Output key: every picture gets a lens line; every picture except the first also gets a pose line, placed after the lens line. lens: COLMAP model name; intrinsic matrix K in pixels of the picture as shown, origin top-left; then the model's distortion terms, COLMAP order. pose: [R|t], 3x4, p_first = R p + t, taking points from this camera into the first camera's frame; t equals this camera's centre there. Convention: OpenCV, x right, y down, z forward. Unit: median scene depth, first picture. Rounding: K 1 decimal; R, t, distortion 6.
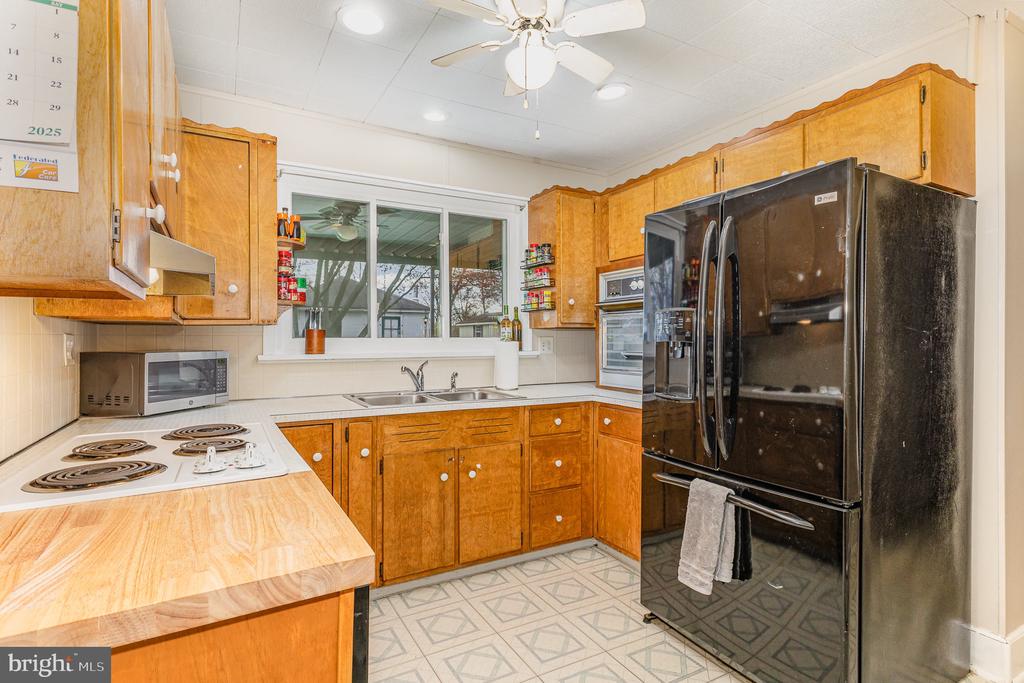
lens RADIAL K [[515.1, 0, 513.4], [0, 515.1, 353.1], [0, 0, 1]] dist [-0.001178, -0.000819]
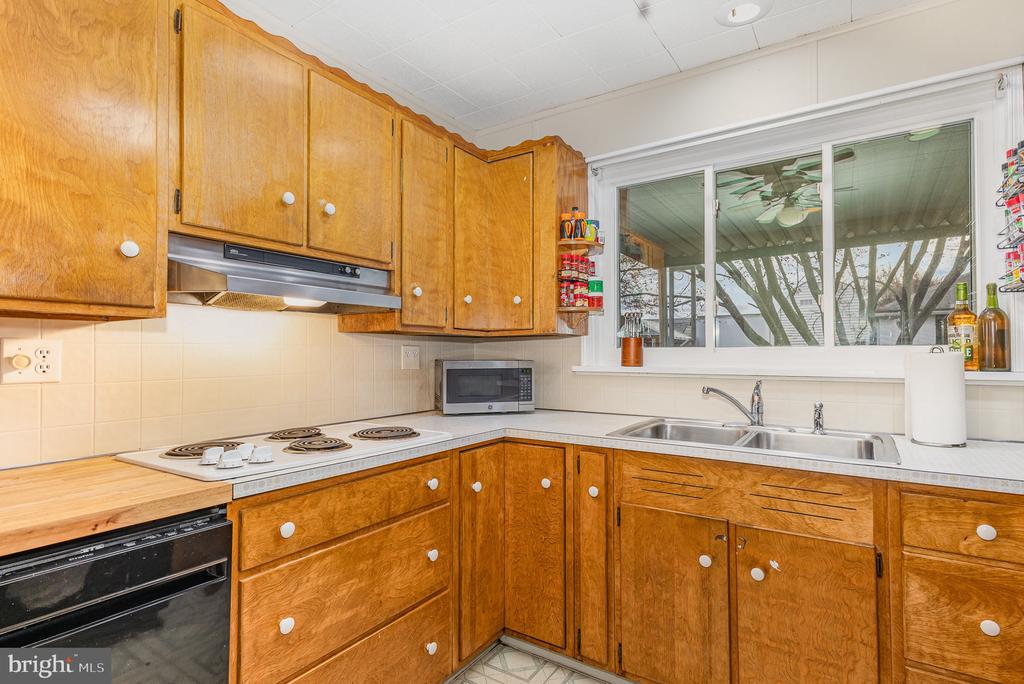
lens RADIAL K [[515.1, 0, 513.4], [0, 515.1, 353.6], [0, 0, 1]] dist [-0.001178, -0.000819]
pose [[0.456485, 0.000640, -0.889731, 0.329906], [-0.025527, 0.999597, -0.012378, -0.004811], [0.889365, 0.028363, 0.456317, 0.485299]]
